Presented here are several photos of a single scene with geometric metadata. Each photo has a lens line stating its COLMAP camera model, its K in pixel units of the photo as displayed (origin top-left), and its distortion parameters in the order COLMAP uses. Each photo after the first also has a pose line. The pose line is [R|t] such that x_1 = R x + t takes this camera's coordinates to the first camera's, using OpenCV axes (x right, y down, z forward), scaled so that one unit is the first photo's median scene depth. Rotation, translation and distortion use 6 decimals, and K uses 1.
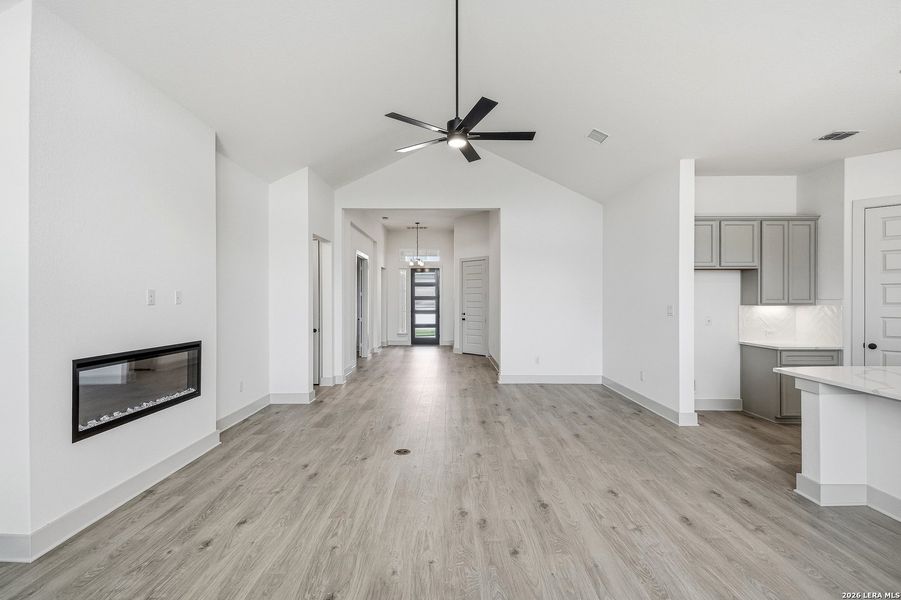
lens RADIAL K [[416.9, 0, 452.3], [0, 416.9, 300.2], [0, 0, 1]] dist [0.044234, -0.023088]
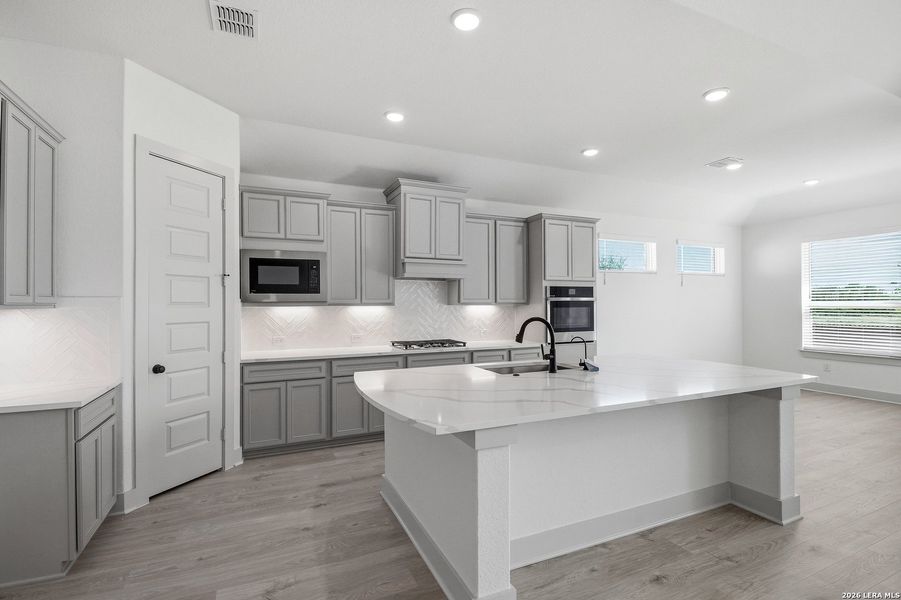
lens RADIAL K [[430.6, 0, 447.9], [0, 430.6, 301.3], [0, 0, 1]] dist [-0.001531, -0.000458]
pose [[-0.402660, 0.006818, 0.915324, 0.199958], [0.003335, 0.999977, -0.005982, 0.010197], [-0.915343, 0.000644, -0.402673, 0.826760]]
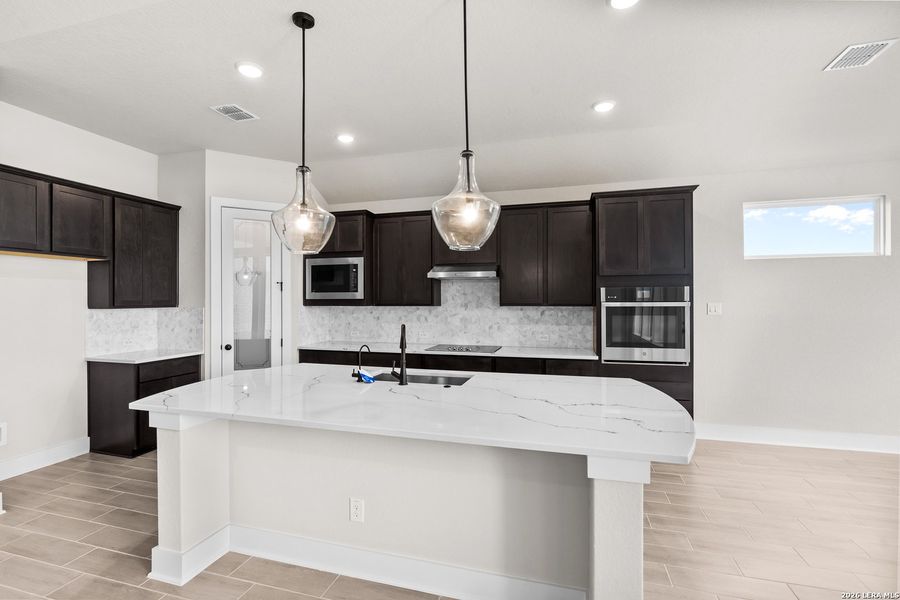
lens RADIAL K [[423.3, 0, 443.9], [0, 423.3, 301.2], [0, 0, 1]] dist [0.000108, -0.000091]
pose [[0.299186, -0.003235, 0.954189, 0.192024], [0.001189, 0.999995, 0.003018, -0.001322], [-0.954194, 0.000231, 0.299188, 0.219518]]
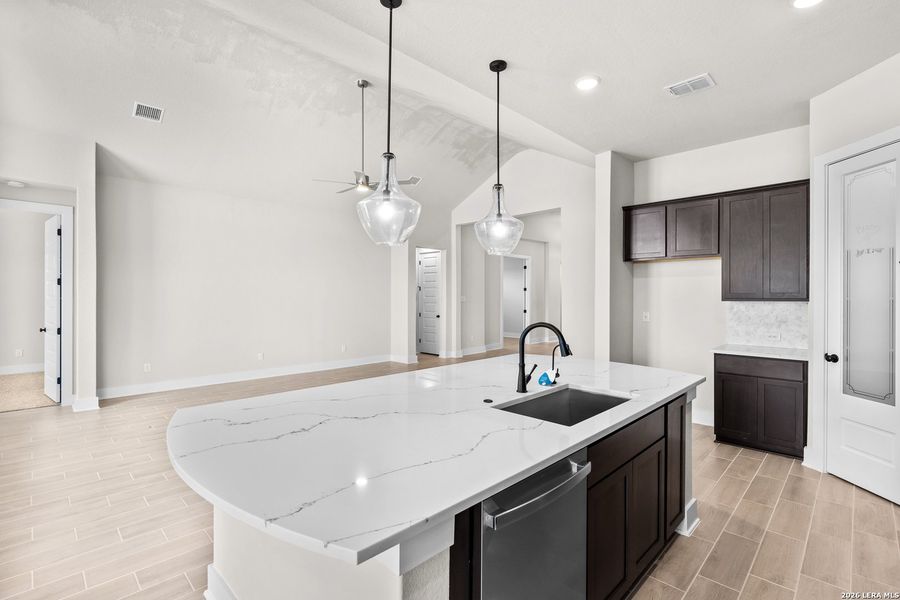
lens RADIAL K [[421.2, 0, 448.6], [0, 421.2, 295.4], [0, 0, 1]] dist [0.000507, 0.000356]
pose [[0.703451, 0.001432, -0.710743, 0.996716], [-0.000435, 0.999999, 0.001584, 0.002073], [0.710744, -0.000805, 0.703450, 0.046486]]
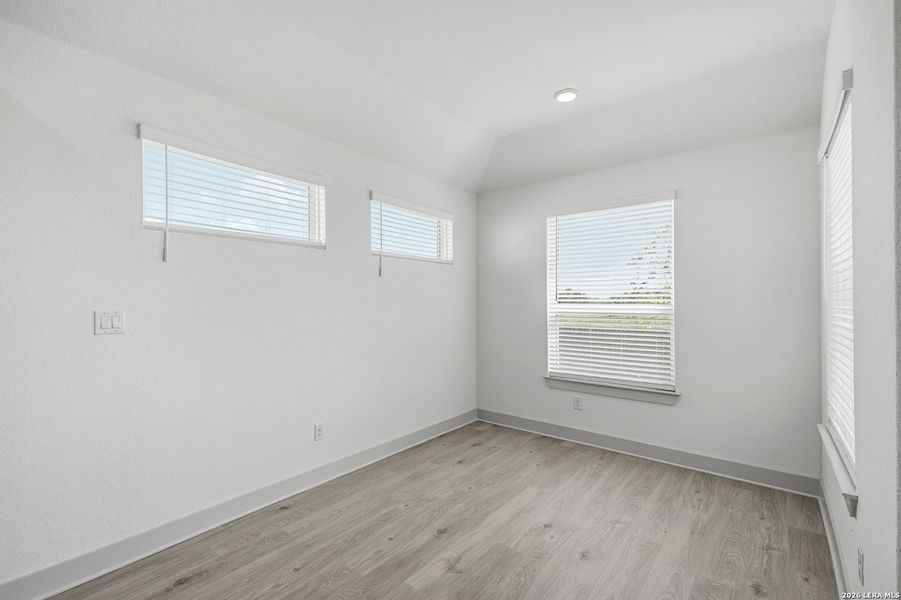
lens RADIAL K [[404.1, 0, 448.3], [0, 404.1, 300.2], [0, 0, 1]] dist [0.032948, -0.000754]
pose [[-0.772983, 0.003904, 0.634415, 0.624033], [-0.000347, 0.999978, -0.006577, 0.003026], [-0.634427, -0.005304, -0.772965, 0.028661]]
